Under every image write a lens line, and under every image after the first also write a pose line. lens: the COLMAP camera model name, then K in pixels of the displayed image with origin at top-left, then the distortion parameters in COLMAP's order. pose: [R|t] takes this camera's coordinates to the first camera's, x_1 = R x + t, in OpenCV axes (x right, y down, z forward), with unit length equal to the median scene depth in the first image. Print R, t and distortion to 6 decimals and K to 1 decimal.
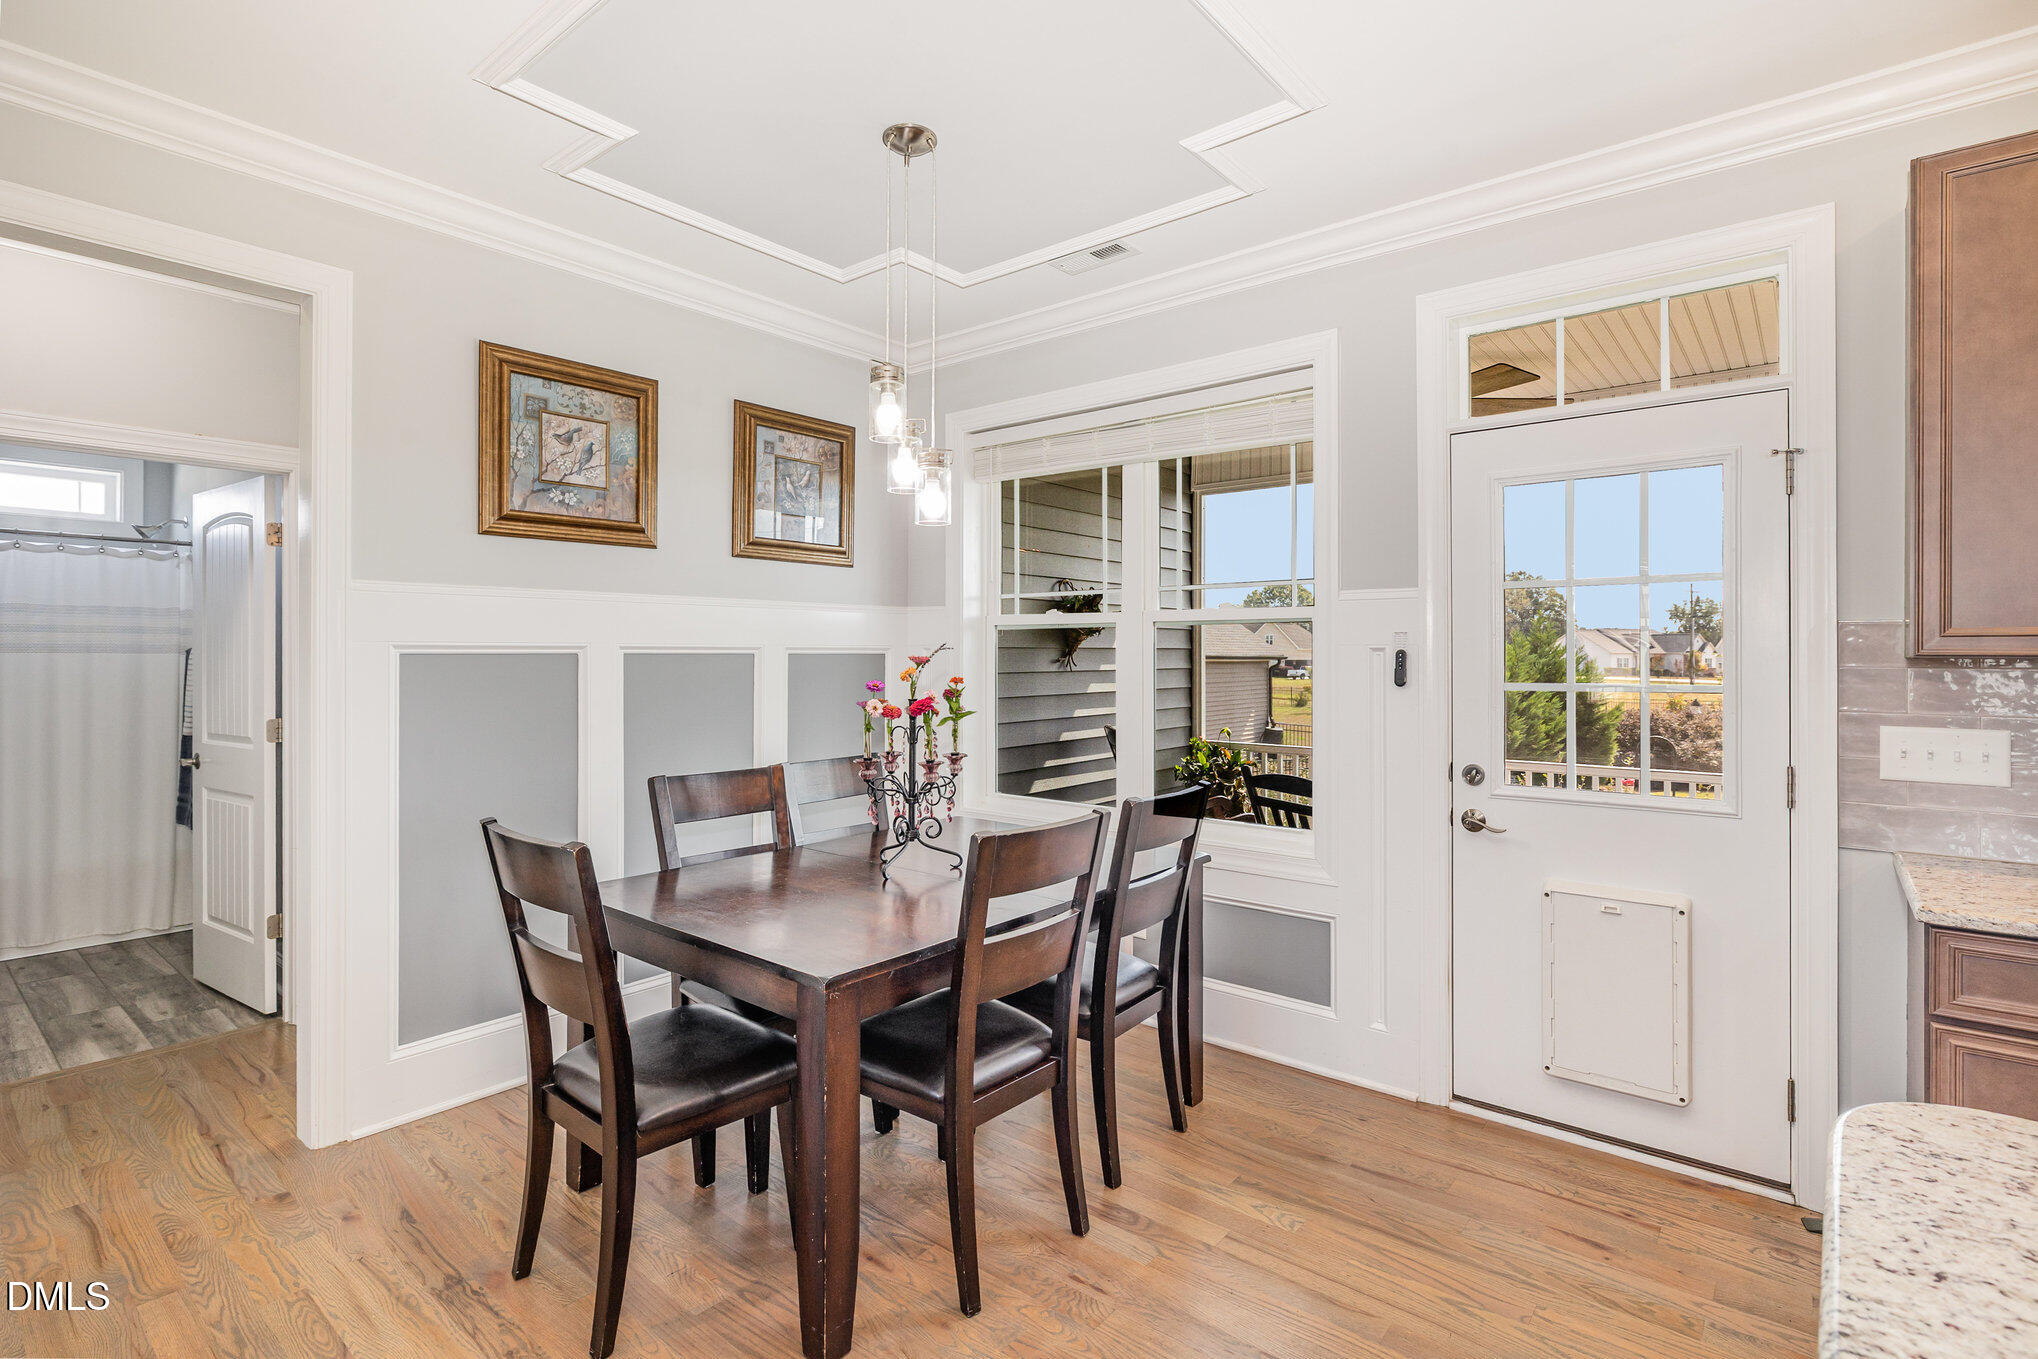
lens RADIAL K [[978.1, 0, 1018.5], [0, 978.1, 650.8], [0, 0, 1]] dist [-0.003165, -0.000283]
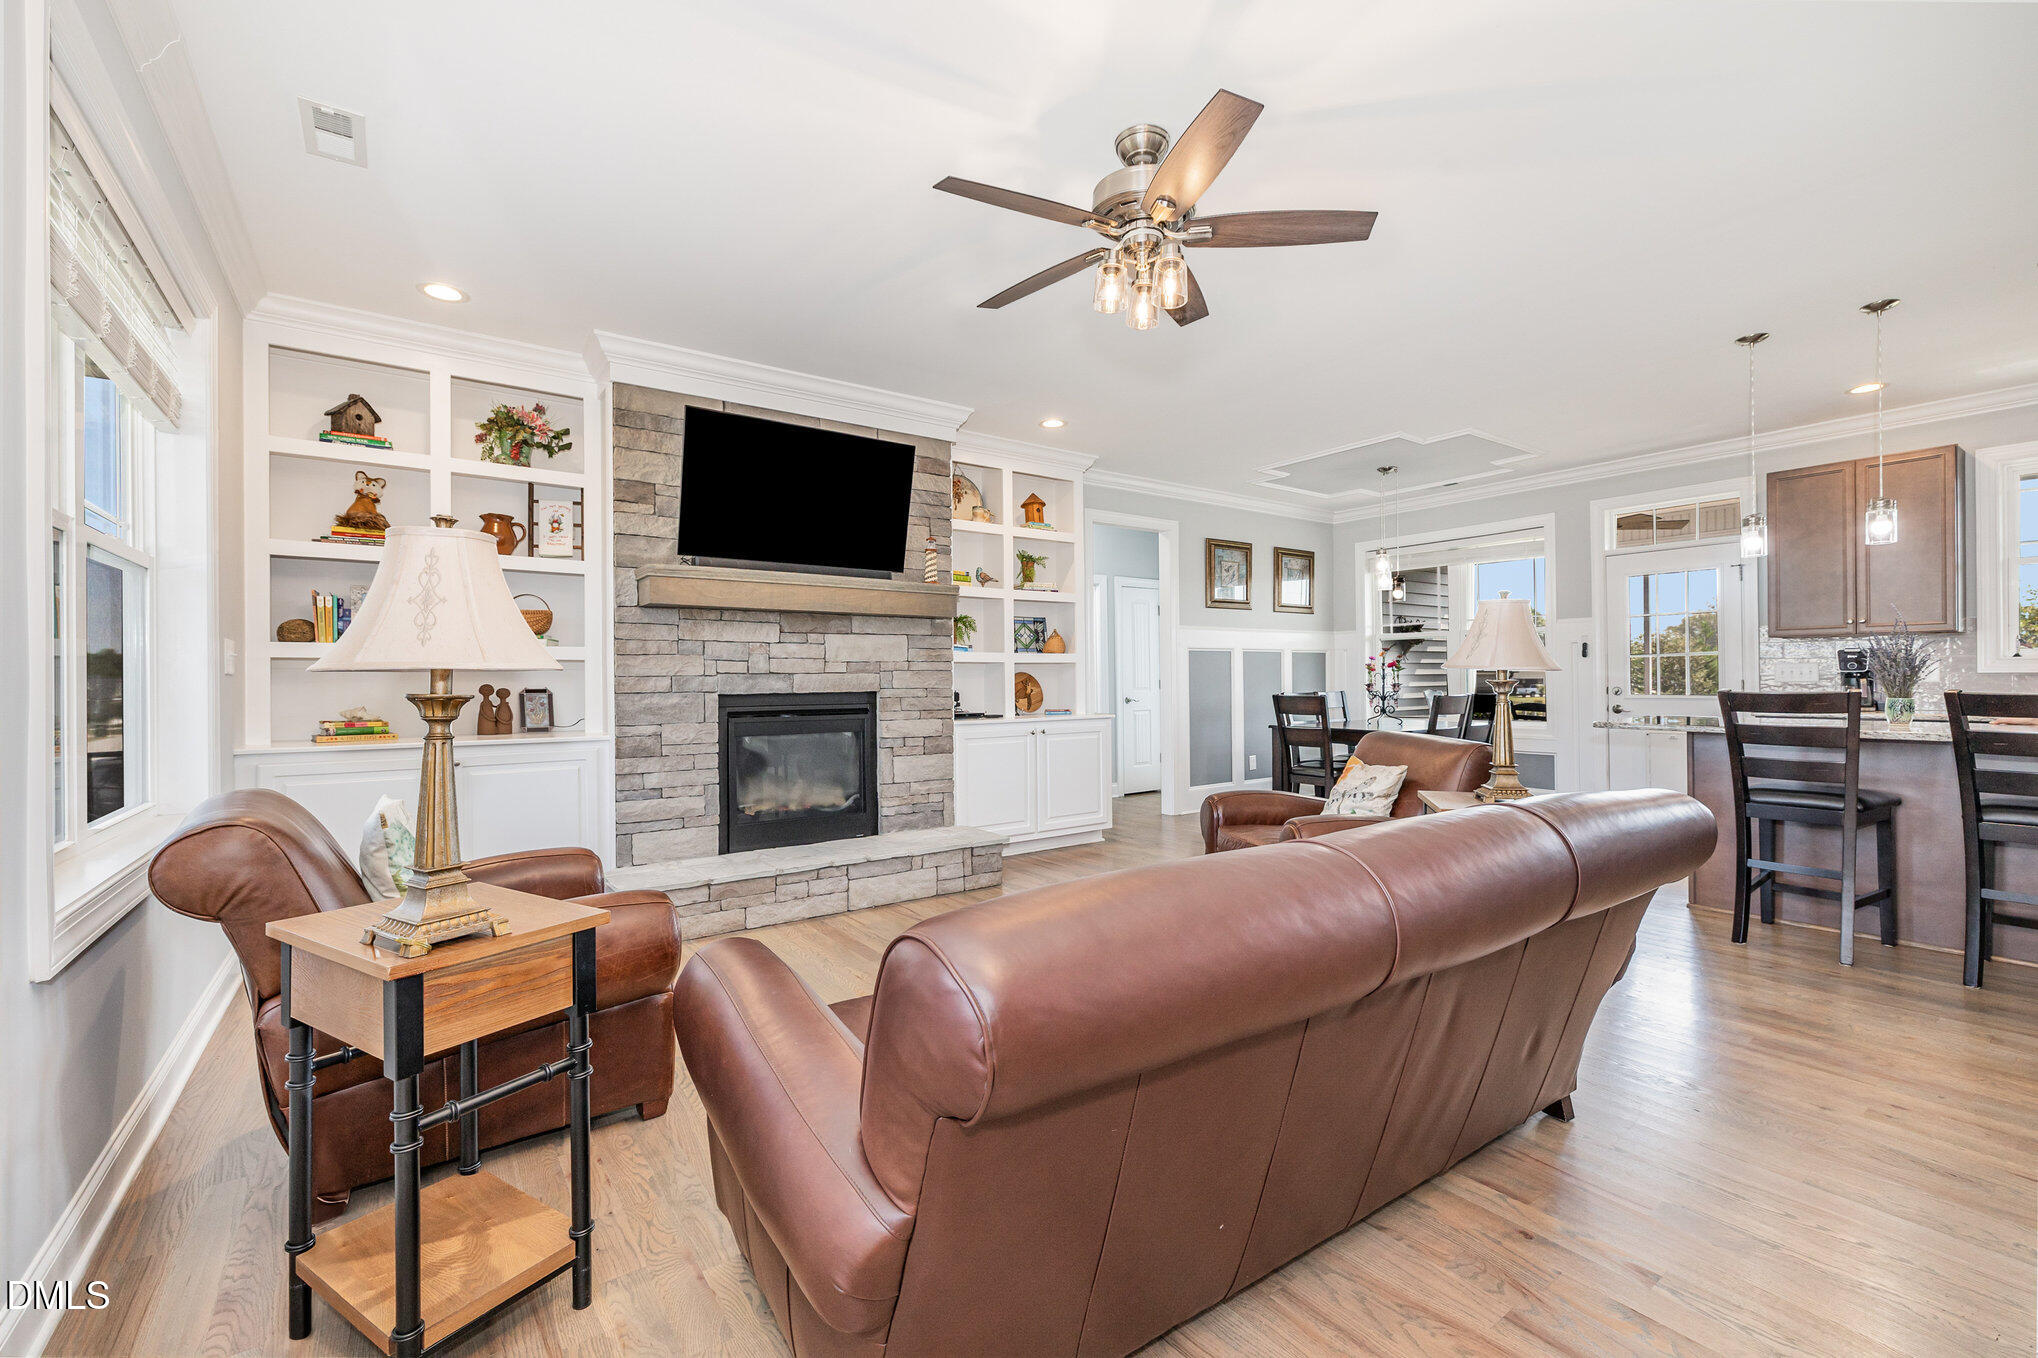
lens RADIAL K [[859.1, 0, 1012.2], [0, 859.1, 676.4], [0, 0, 1]] dist [0.001056, -0.000169]
pose [[0.965925, -0.011264, -0.258576, -0.422207], [0.011540, 0.999933, -0.000450, 0.064820], [0.258564, -0.002549, 0.965991, -1.391842]]
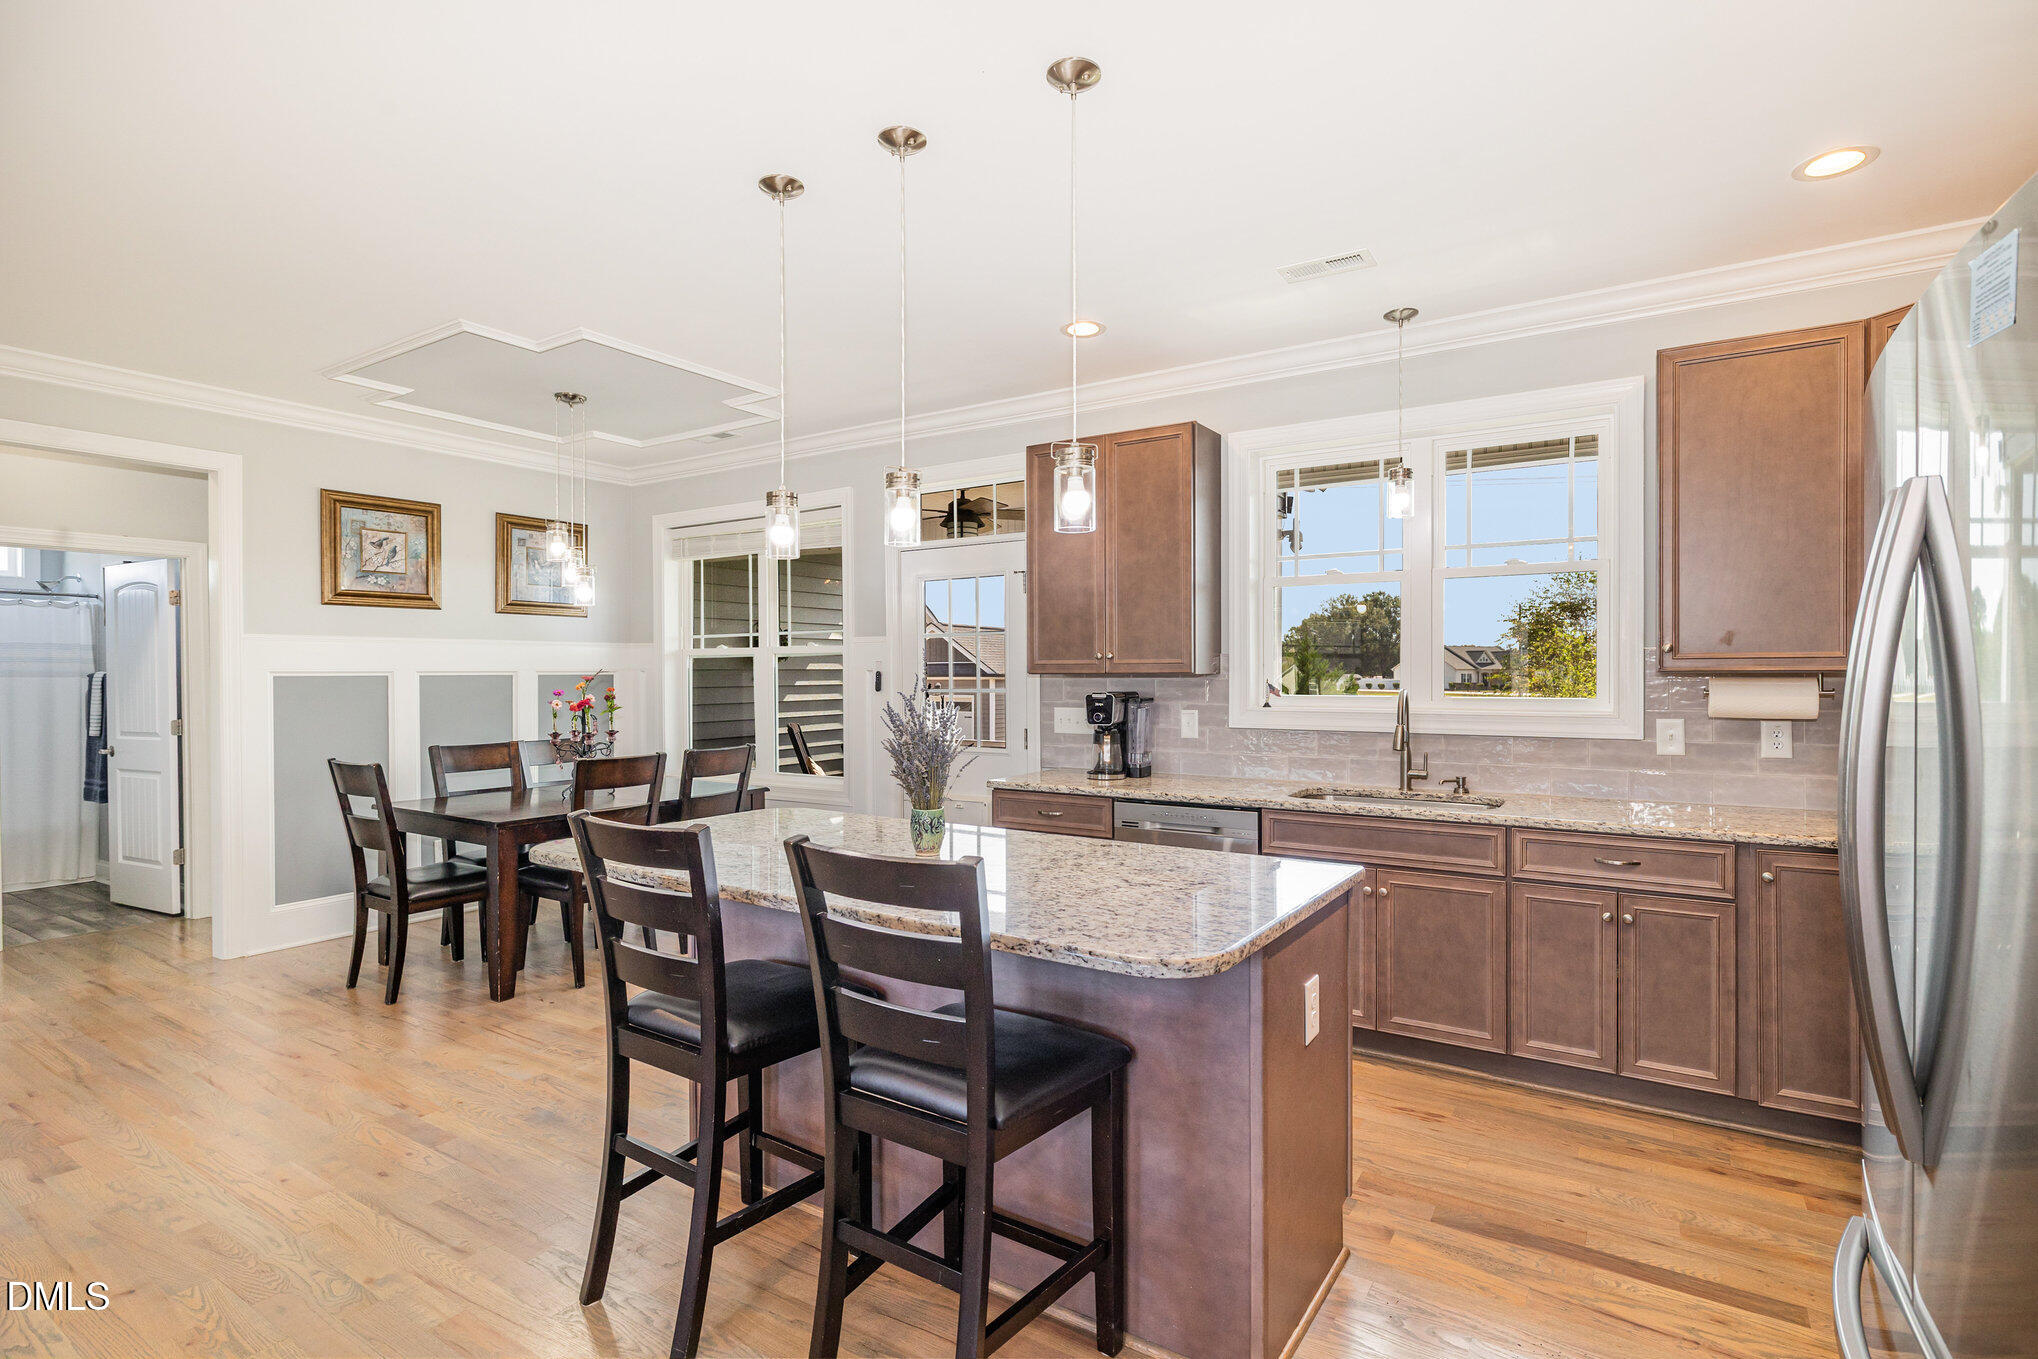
lens RADIAL K [[993.0, 0, 1019.0], [0, 993.0, 679.5], [0, 0, 1]] dist [0.001593, 0.000514]
pose [[0.993455, -0.006204, 0.114057, 0.407330], [0.005041, 0.999932, 0.010482, -0.002847], [-0.114114, -0.009838, 0.993419, -0.769142]]
